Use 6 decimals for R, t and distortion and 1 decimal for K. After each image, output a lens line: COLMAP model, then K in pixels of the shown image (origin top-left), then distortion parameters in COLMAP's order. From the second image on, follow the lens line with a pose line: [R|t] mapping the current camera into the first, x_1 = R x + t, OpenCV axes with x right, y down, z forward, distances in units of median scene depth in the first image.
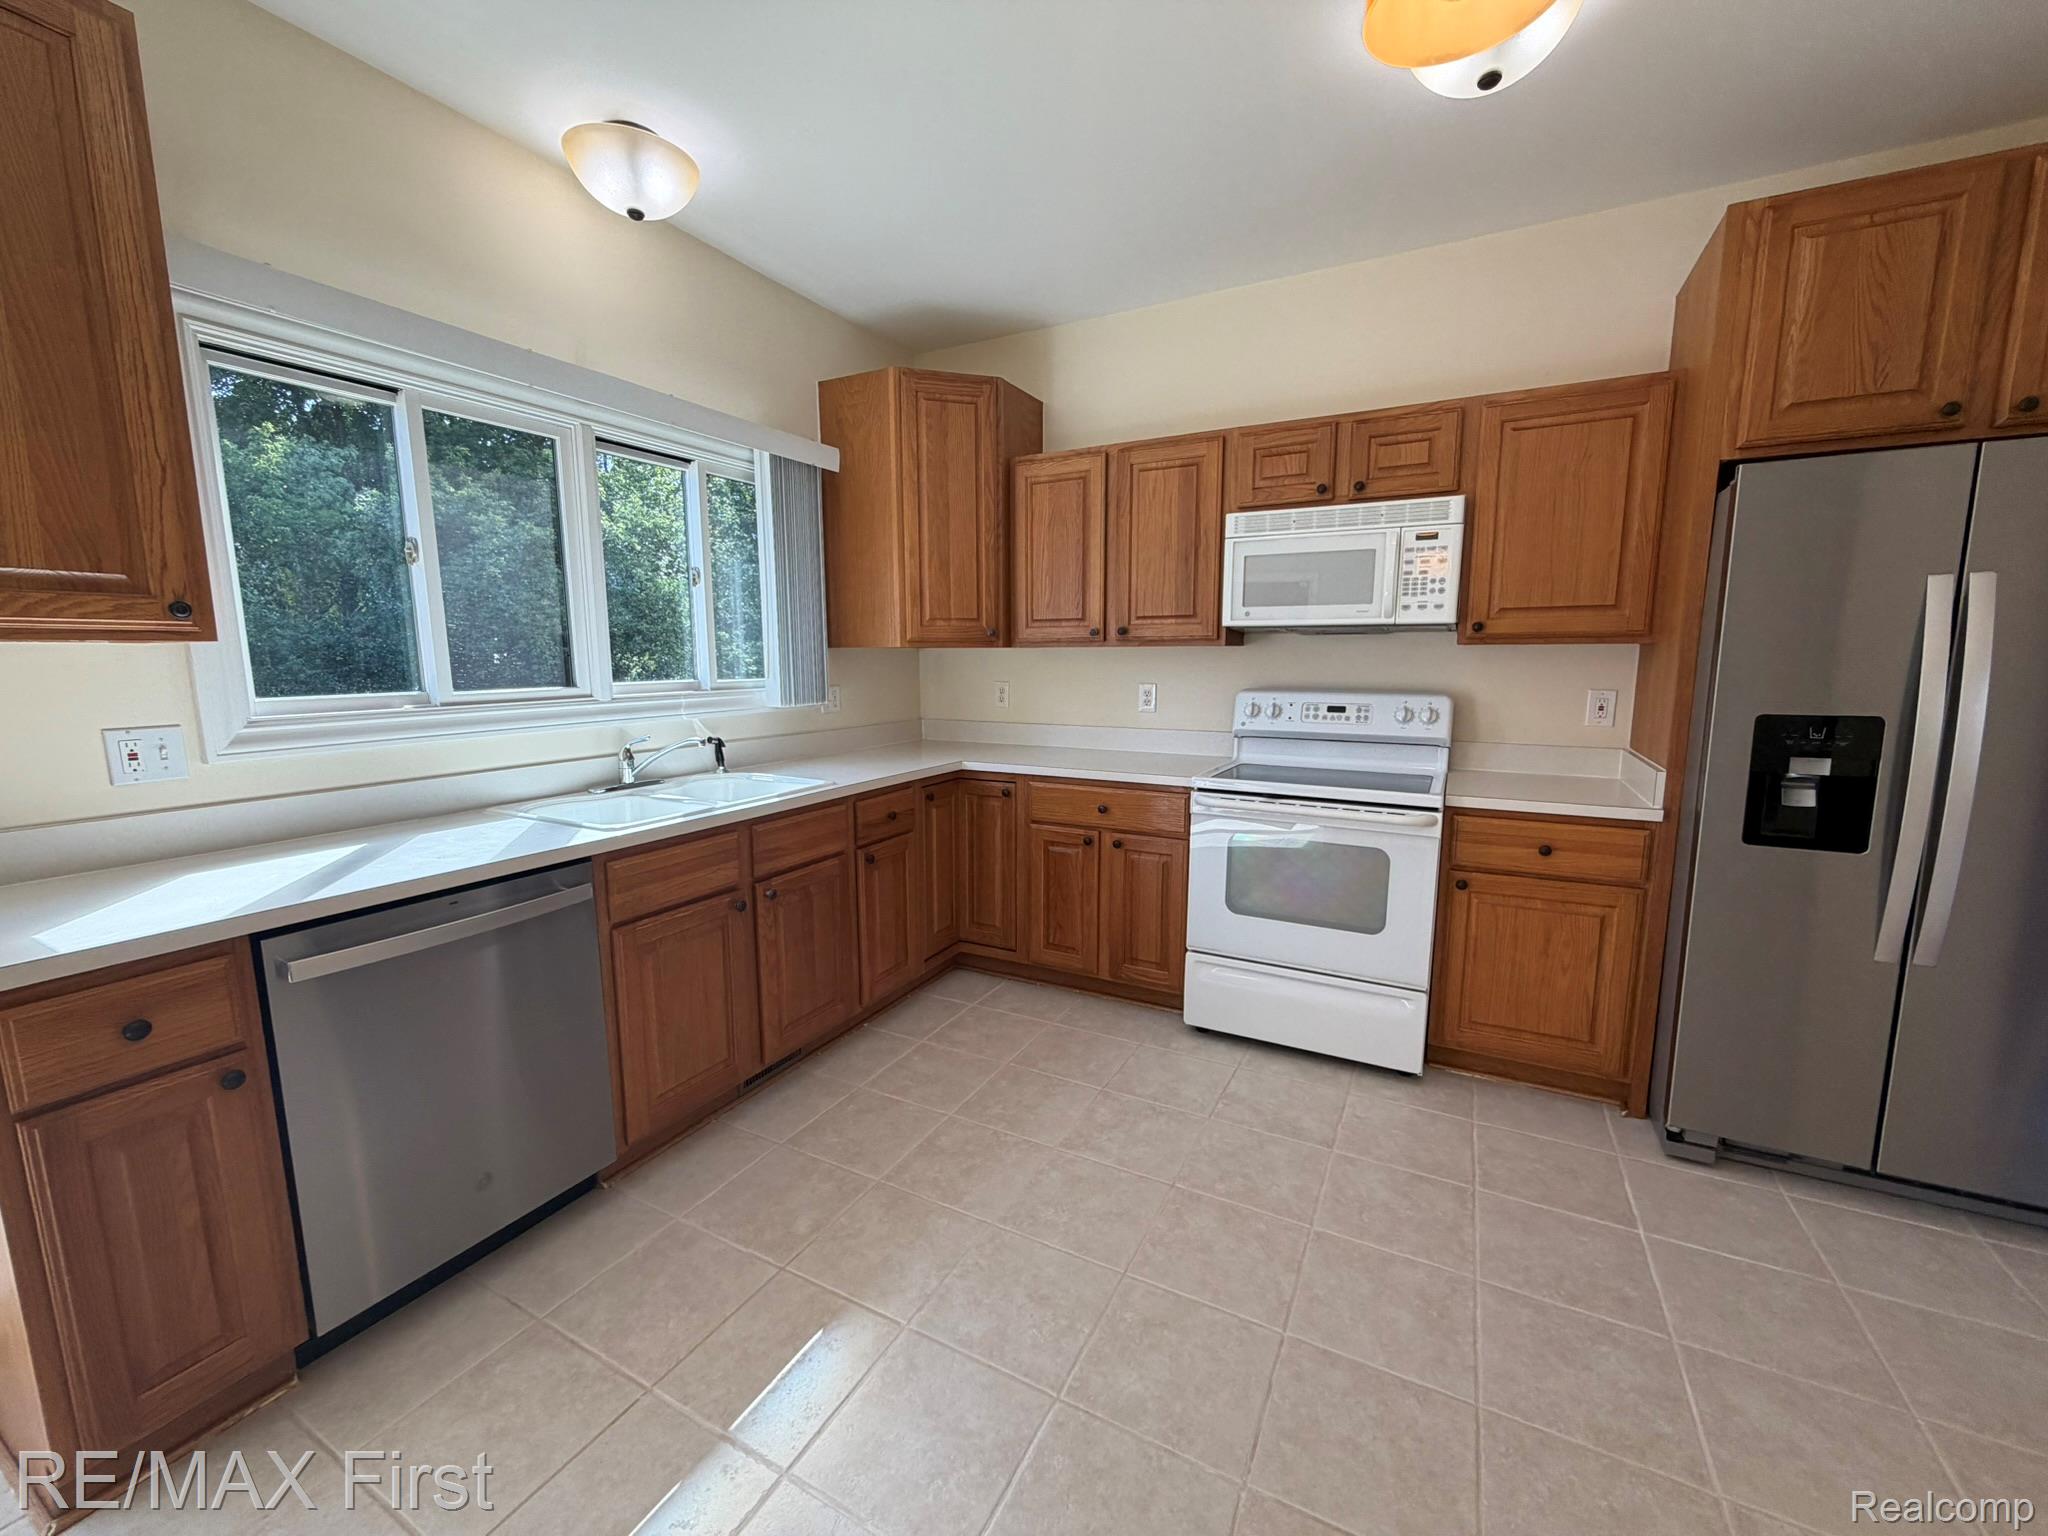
lens RADIAL K [[818.3, 0, 1022.0], [0, 818.3, 772.8], [0, 0, 1]] dist [-0.001906, 0.000928]
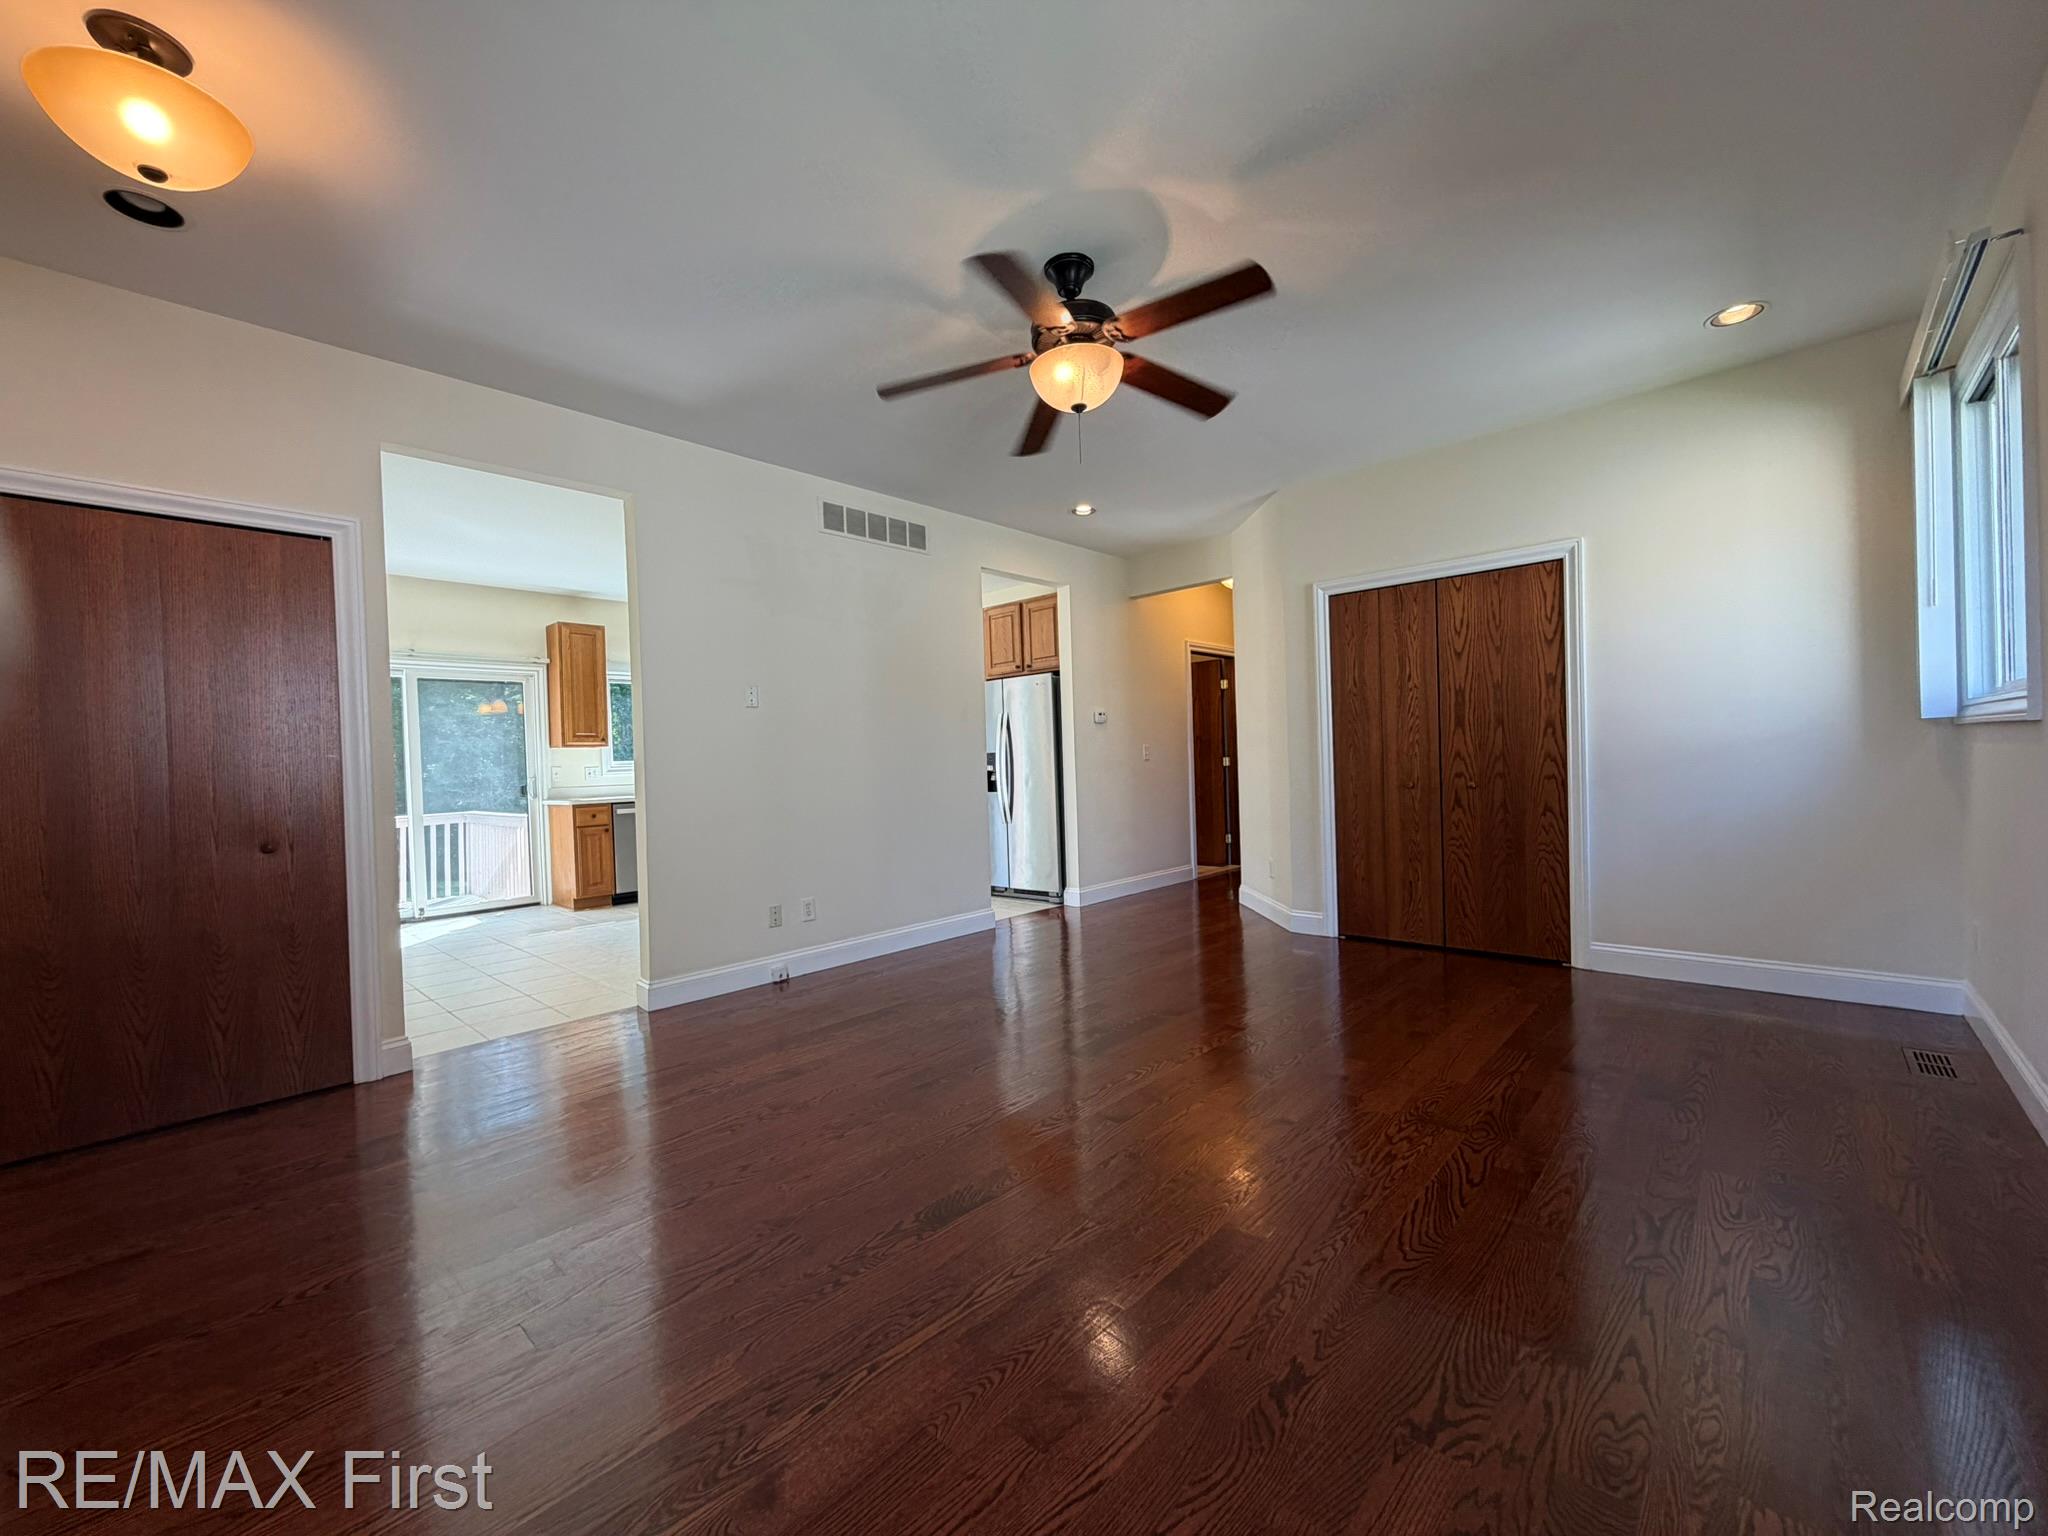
lens RADIAL K [[818.3, 0, 1023.8], [0, 818.3, 780.9], [0, 0, 1]] dist [-0.001906, 0.000928]
pose [[0.967928, -0.025408, -0.249940, 1.513244], [-0.007392, 0.991562, -0.129422, 0.379736], [0.251120, 0.127119, 0.959573, -1.752213]]
